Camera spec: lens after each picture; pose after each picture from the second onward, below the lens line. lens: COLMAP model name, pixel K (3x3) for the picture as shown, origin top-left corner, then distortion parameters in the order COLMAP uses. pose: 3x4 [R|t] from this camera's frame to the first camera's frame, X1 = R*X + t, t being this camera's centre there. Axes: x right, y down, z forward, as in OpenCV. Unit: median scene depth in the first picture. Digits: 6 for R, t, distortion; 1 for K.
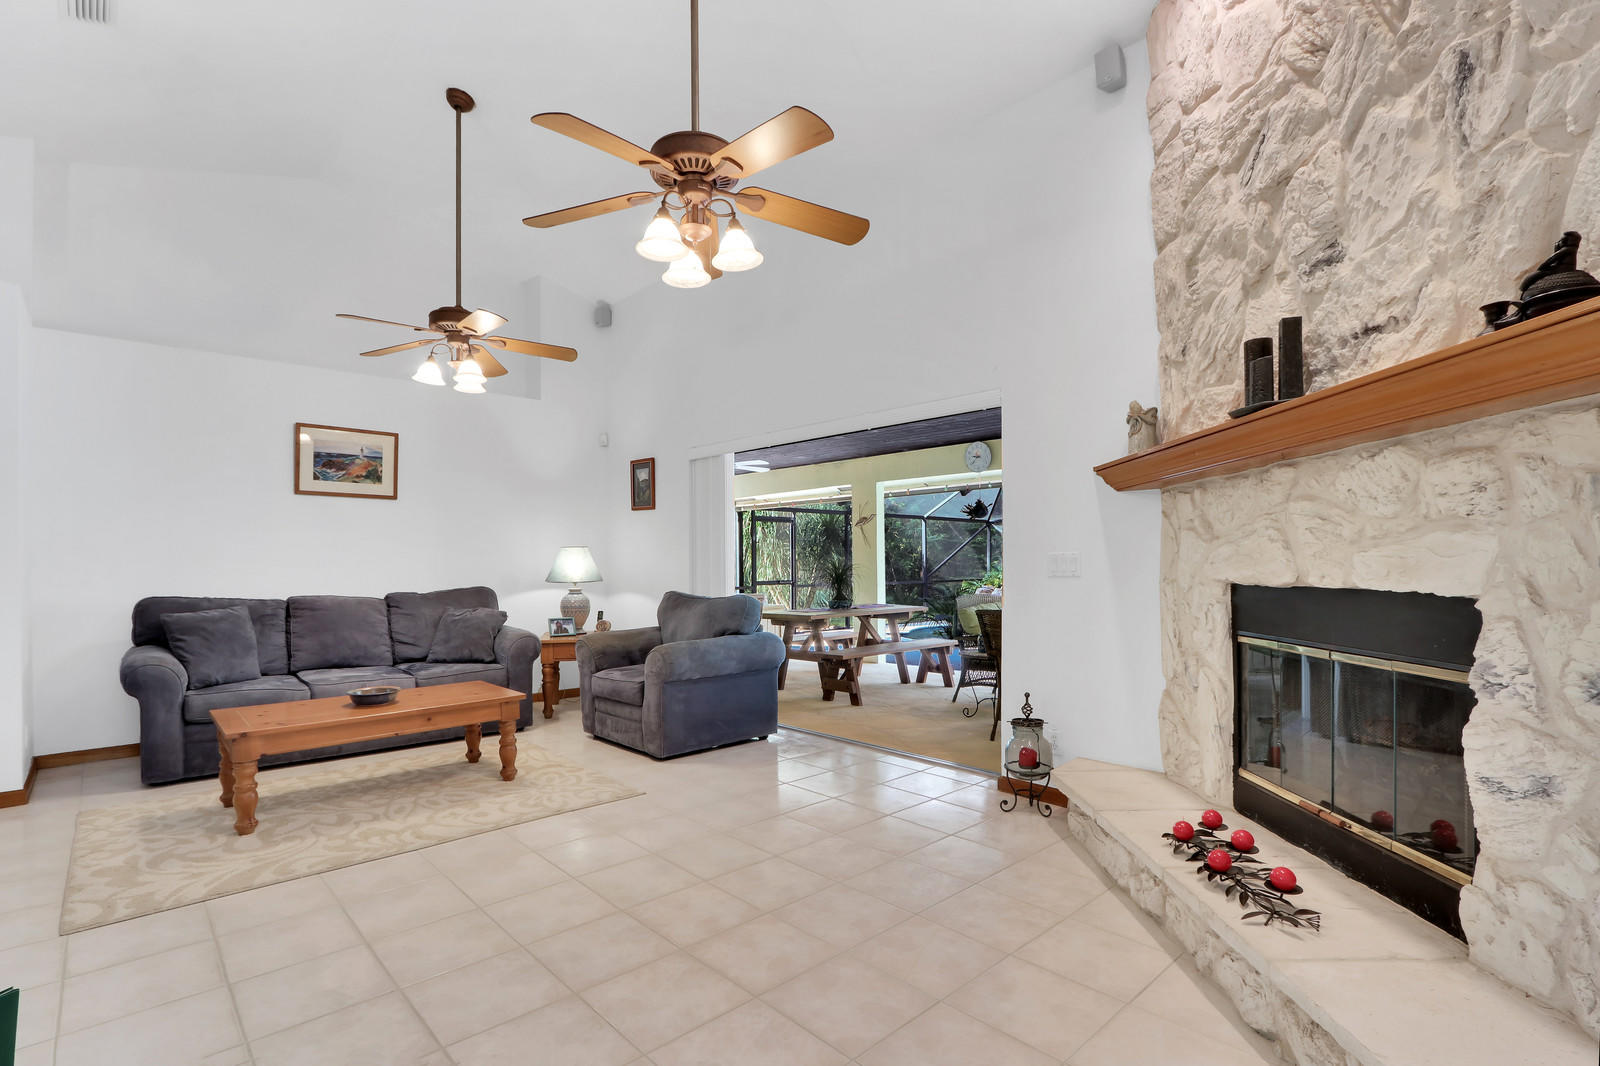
lens RADIAL K [[775.0, 0, 799.3], [0, 775.0, 572.1], [0, 0, 1]] dist [0.003137, -0.000516]
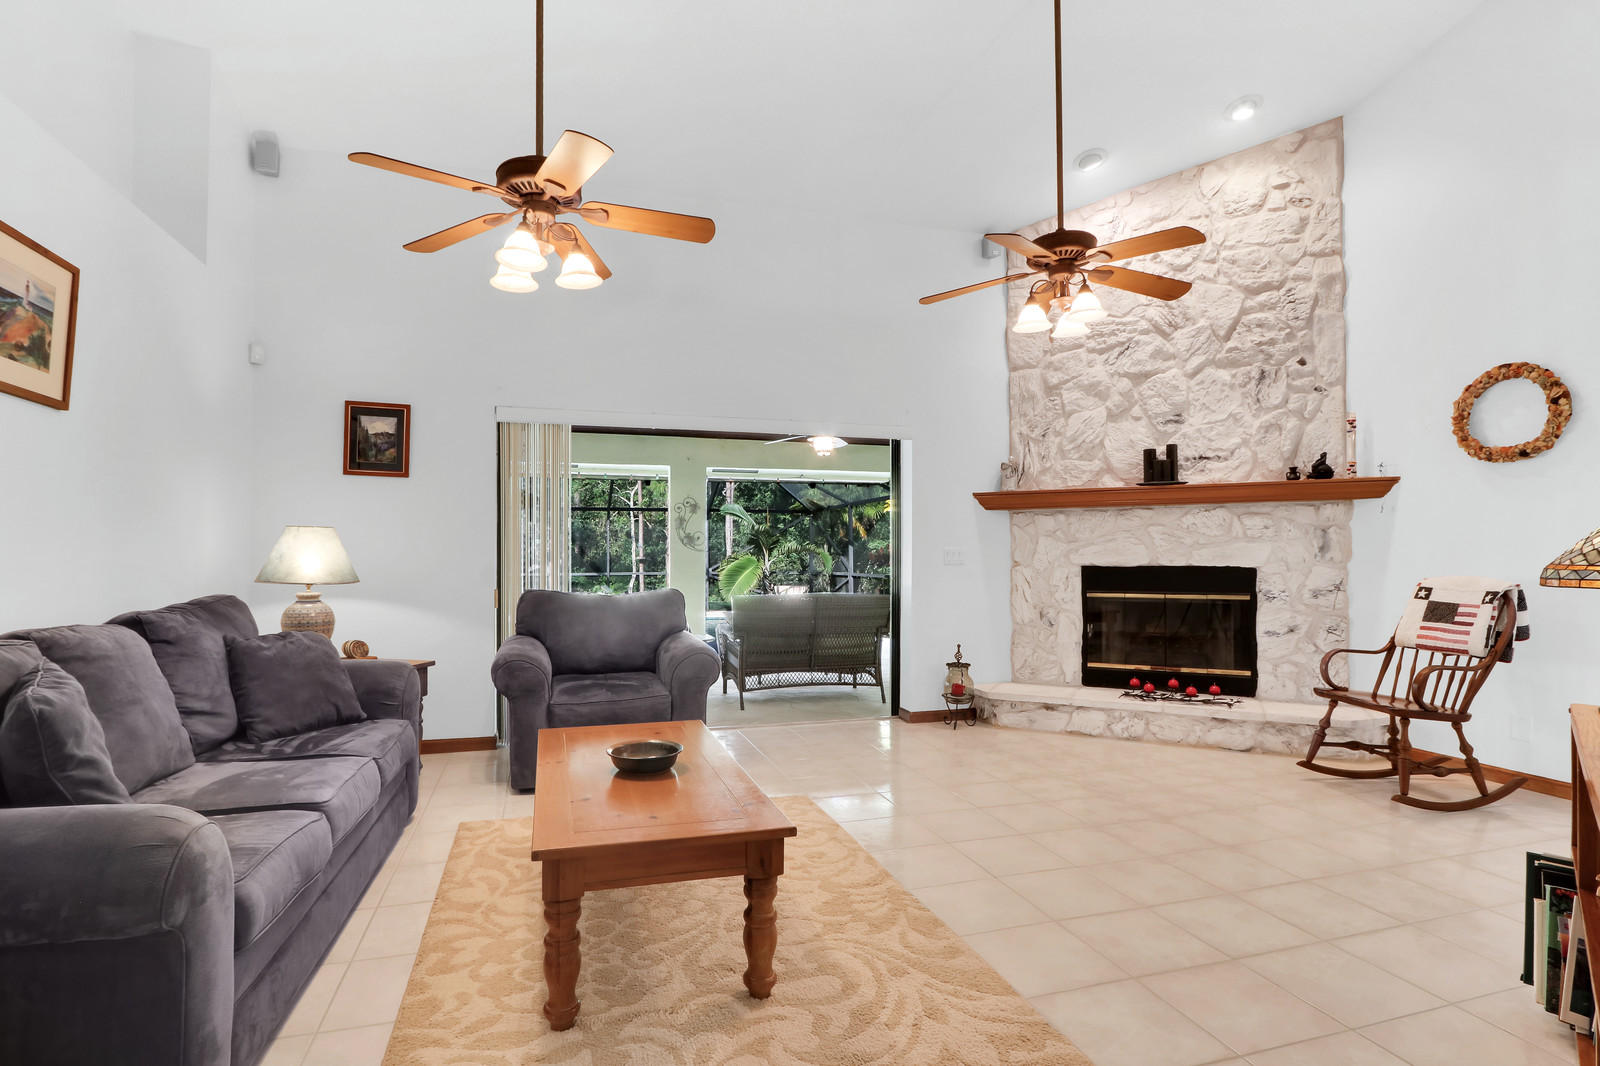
lens RADIAL K [[777.0, 0, 780.2], [0, 777.0, 568.4], [0, 0, 1]] dist [-0.017727, -0.001075]
pose [[0.434183, -0.009028, 0.900780, -1.572961], [0.010915, 0.999929, 0.004761, 0.003820], [-0.900759, 0.007765, 0.434250, 0.902971]]
